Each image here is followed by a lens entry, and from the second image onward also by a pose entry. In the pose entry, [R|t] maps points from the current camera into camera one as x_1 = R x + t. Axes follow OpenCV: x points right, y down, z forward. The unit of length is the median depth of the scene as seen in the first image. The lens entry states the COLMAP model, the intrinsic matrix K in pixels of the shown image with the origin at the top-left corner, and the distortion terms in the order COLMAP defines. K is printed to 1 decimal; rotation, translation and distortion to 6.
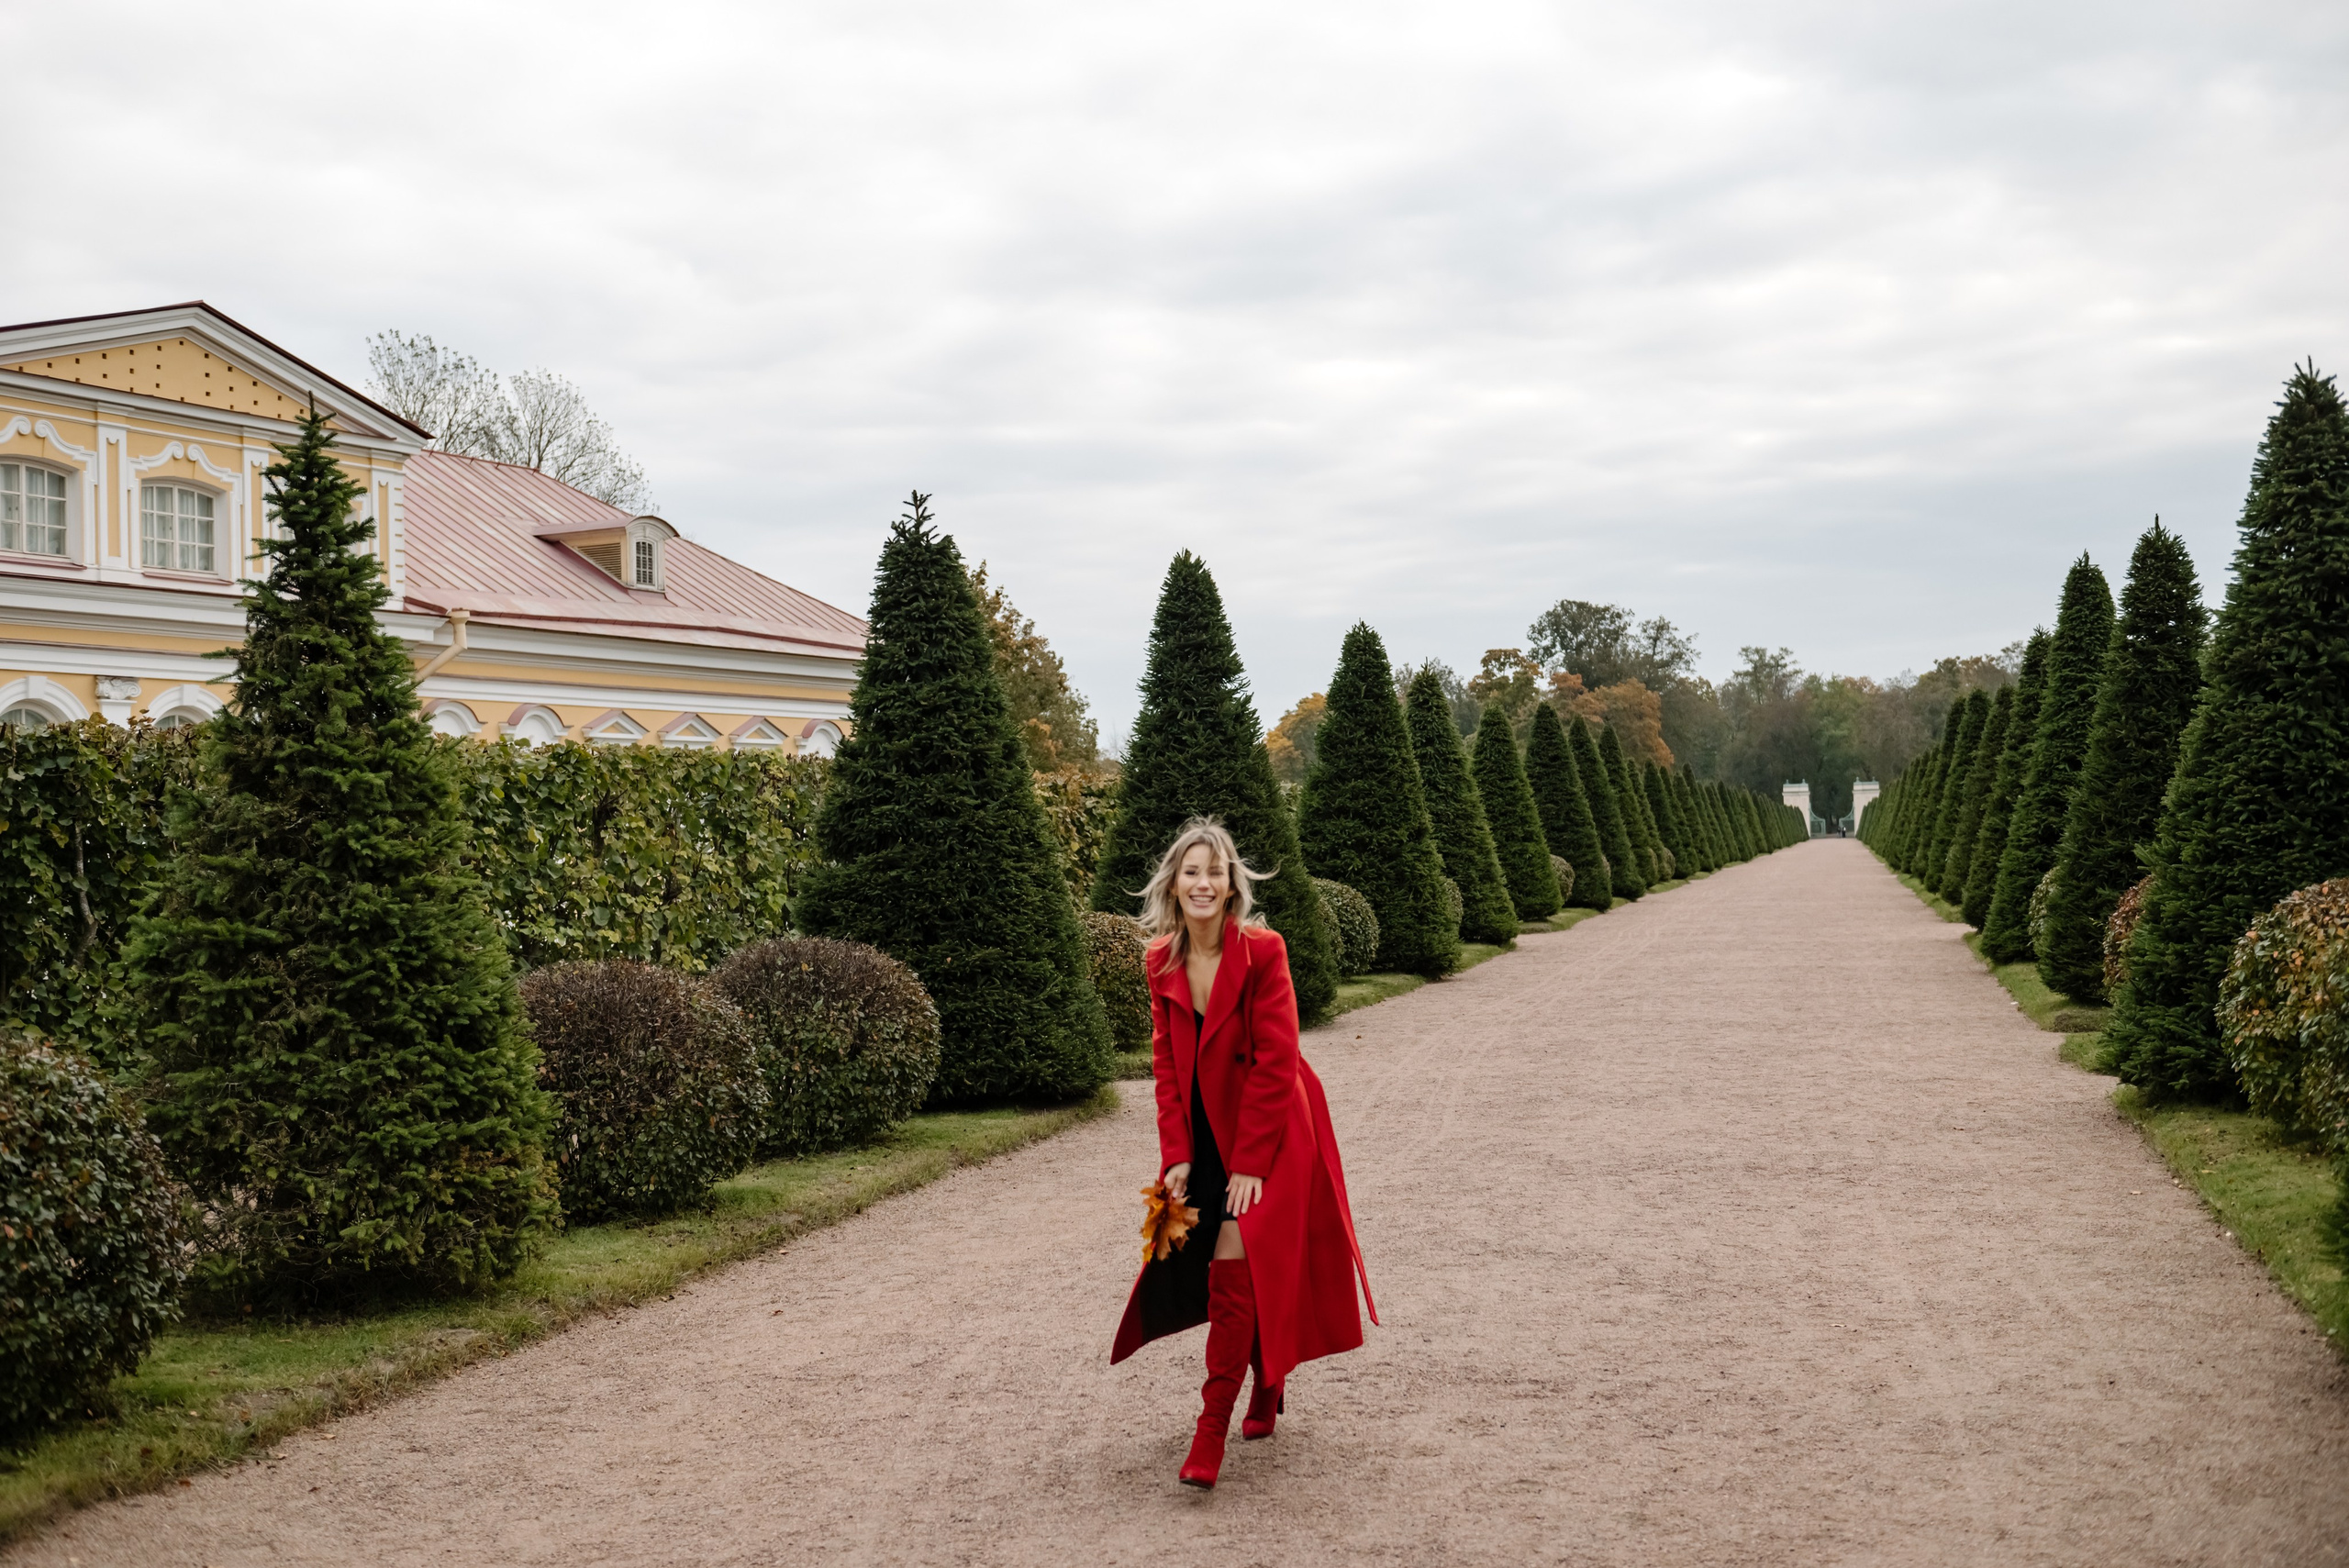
lens RADIAL K [[2706.1, 0, 1170.4], [0, 2706.1, 792.6], [0, 0, 1]] dist [0.055957, 0.000000]
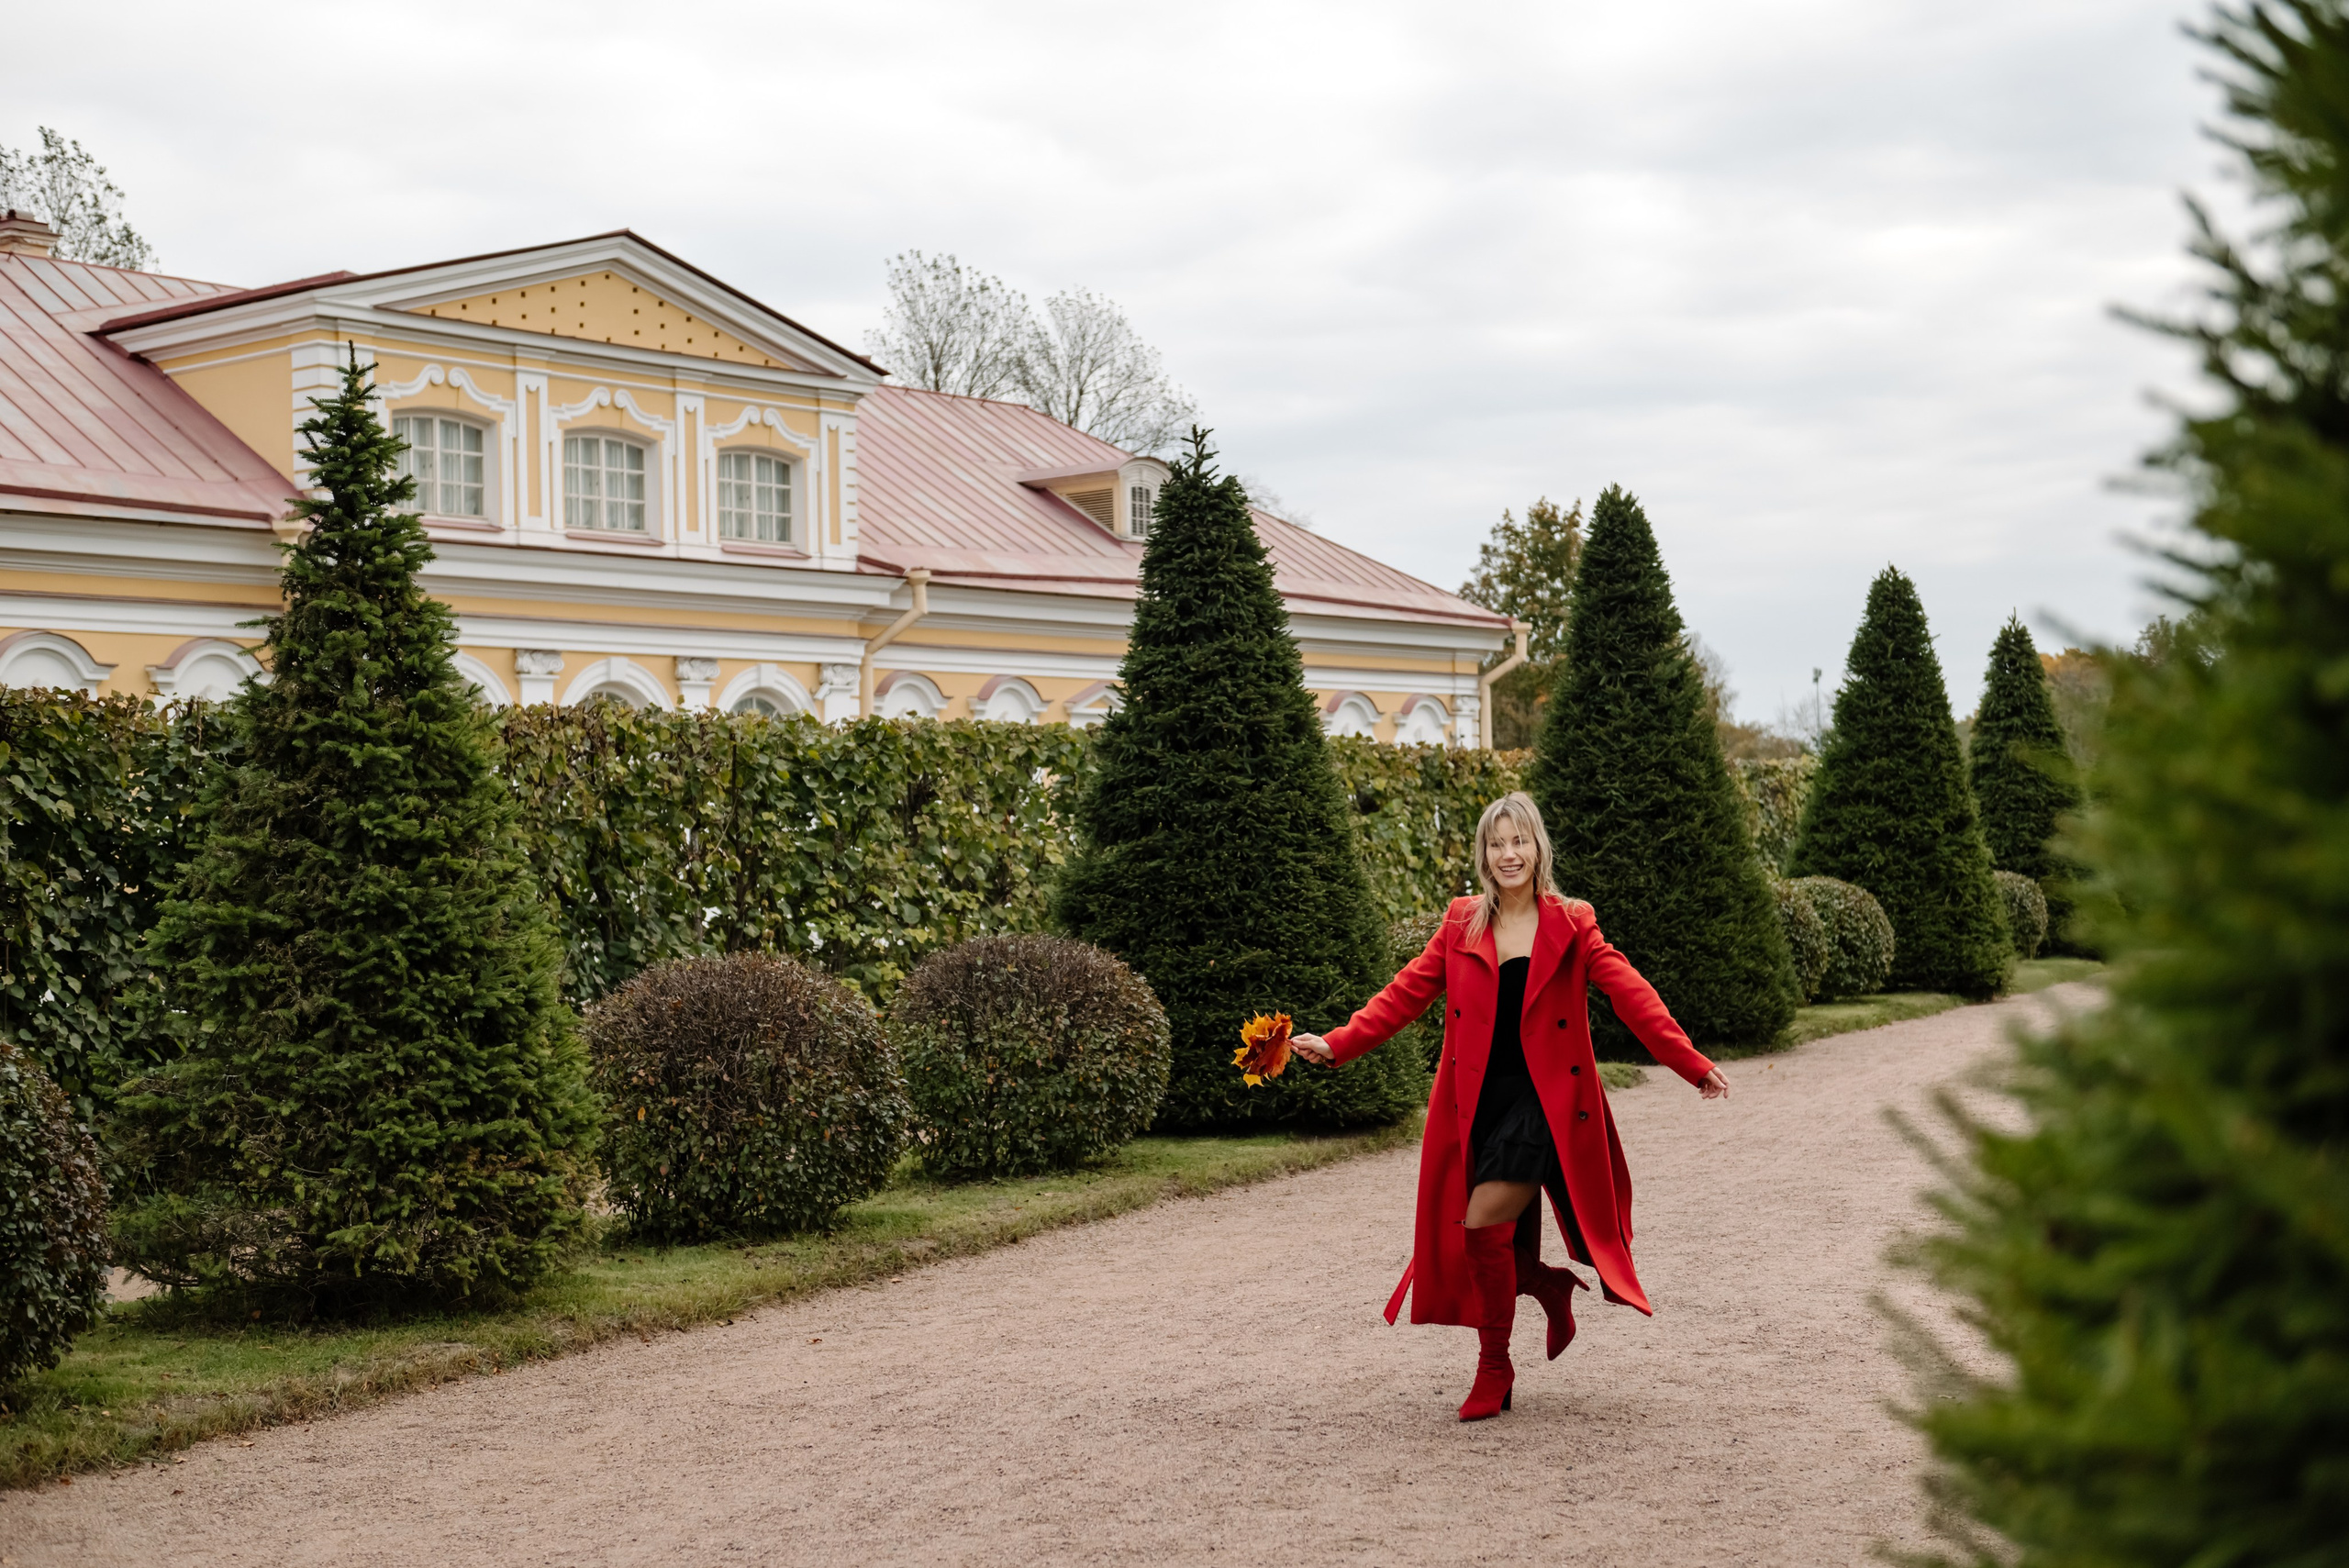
lens RADIAL K [[3239.0, 0, 1177.3], [0, 3239.0, 785.5], [0, 0, 1]] dist [0.075684, 0.000000]
pose [[0.977987, -0.001665, -0.208657, 0.120081], [0.002129, 0.999996, 0.002001, 0.002386], [0.208653, -0.002402, 0.977987, -0.022200]]
